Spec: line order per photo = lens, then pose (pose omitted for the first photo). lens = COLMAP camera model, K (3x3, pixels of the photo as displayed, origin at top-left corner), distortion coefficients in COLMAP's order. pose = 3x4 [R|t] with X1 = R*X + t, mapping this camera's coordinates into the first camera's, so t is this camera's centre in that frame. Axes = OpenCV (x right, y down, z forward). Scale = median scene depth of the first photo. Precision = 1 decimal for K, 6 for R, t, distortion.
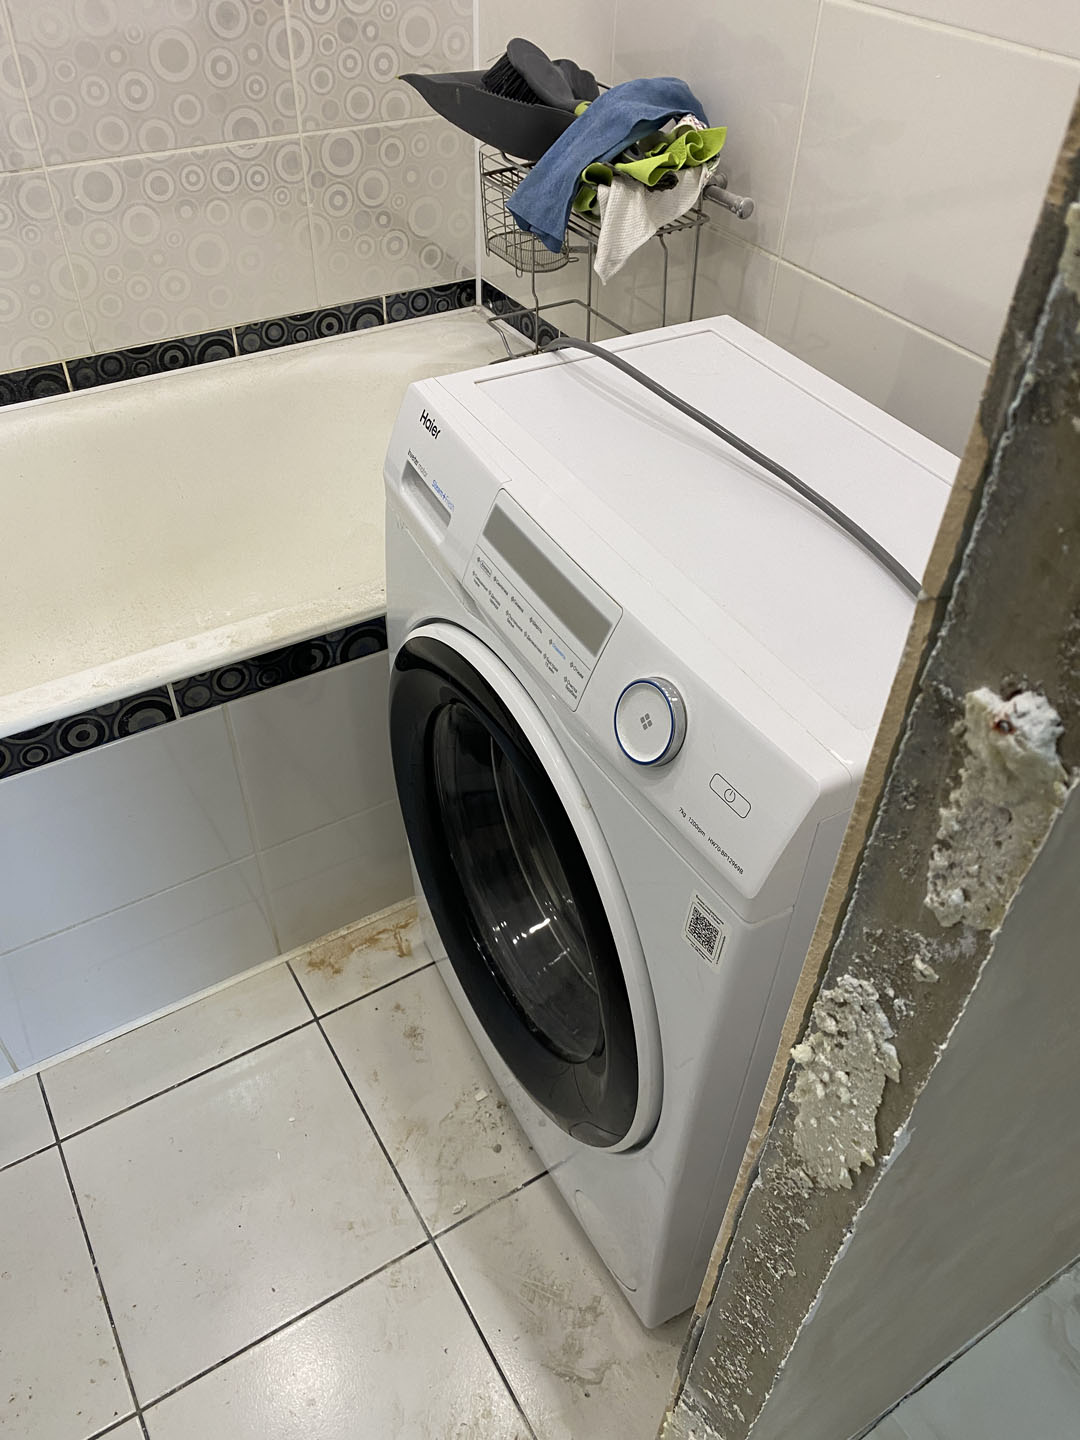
lens RADIAL K [[1106.4, 0, 544.1], [0, 1106.4, 728.4], [0, 0, 1]] dist [0.002112, -0.009742]
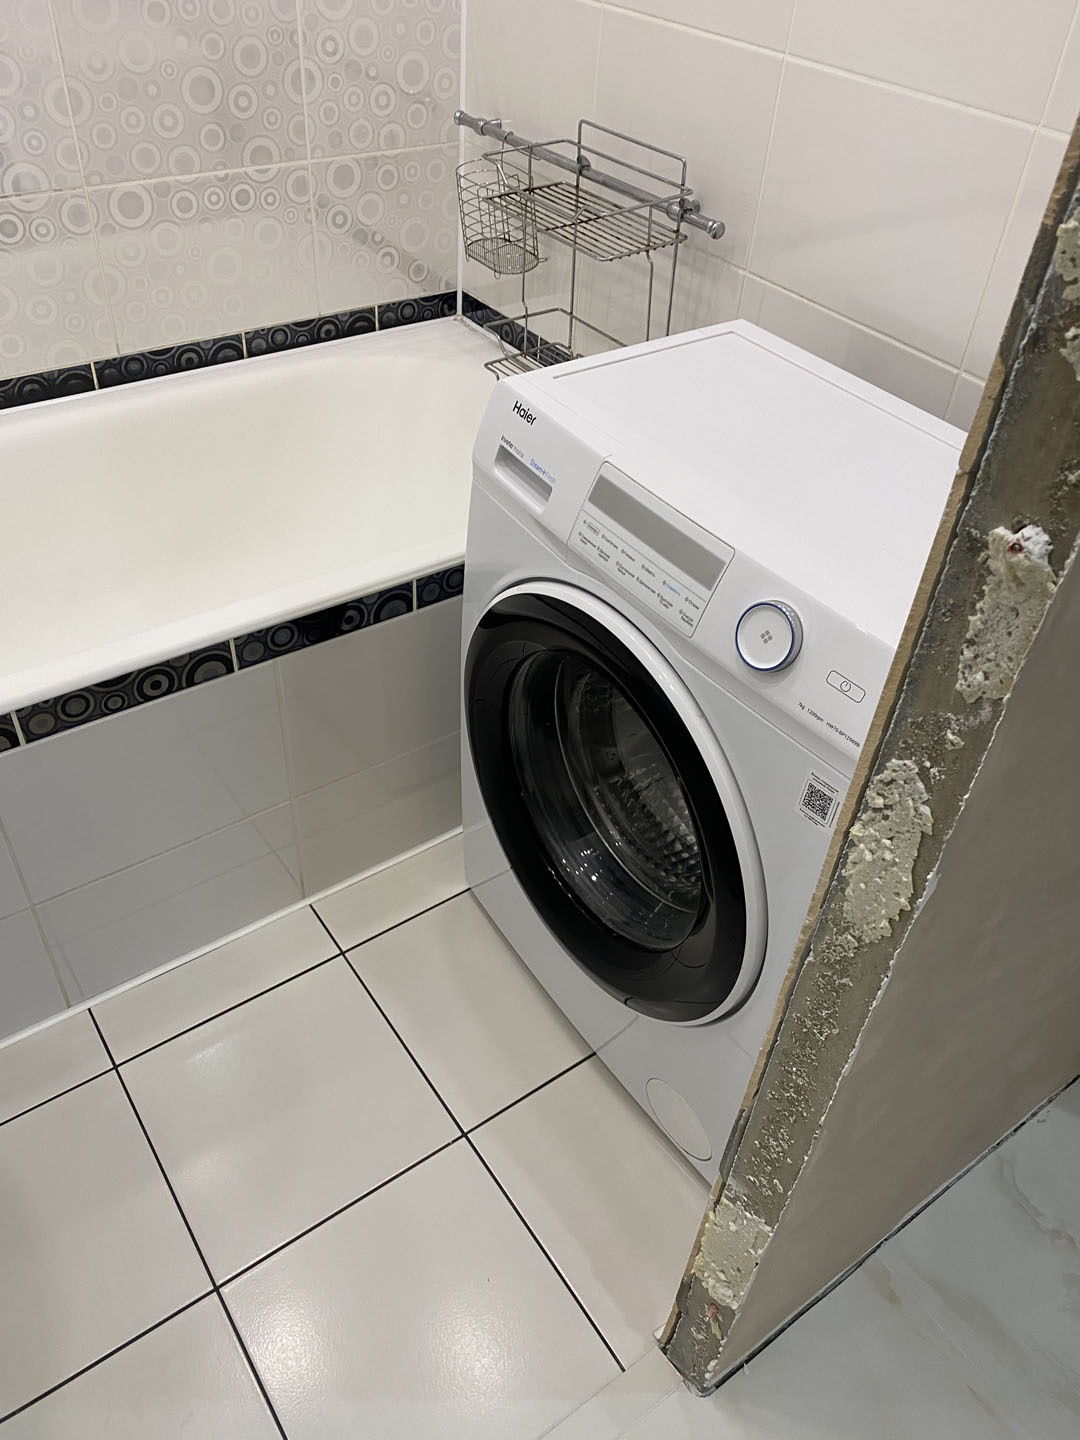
lens RADIAL K [[1106.4, 0, 535.2], [0, 1106.4, 713.3], [0, 0, 1]] dist [0.002112, -0.009742]
pose [[0.997310, -0.020914, 0.070256, -0.111006], [0.022869, 0.999370, -0.027149, 0.074648], [-0.069644, 0.028682, 0.997159, -0.151362]]
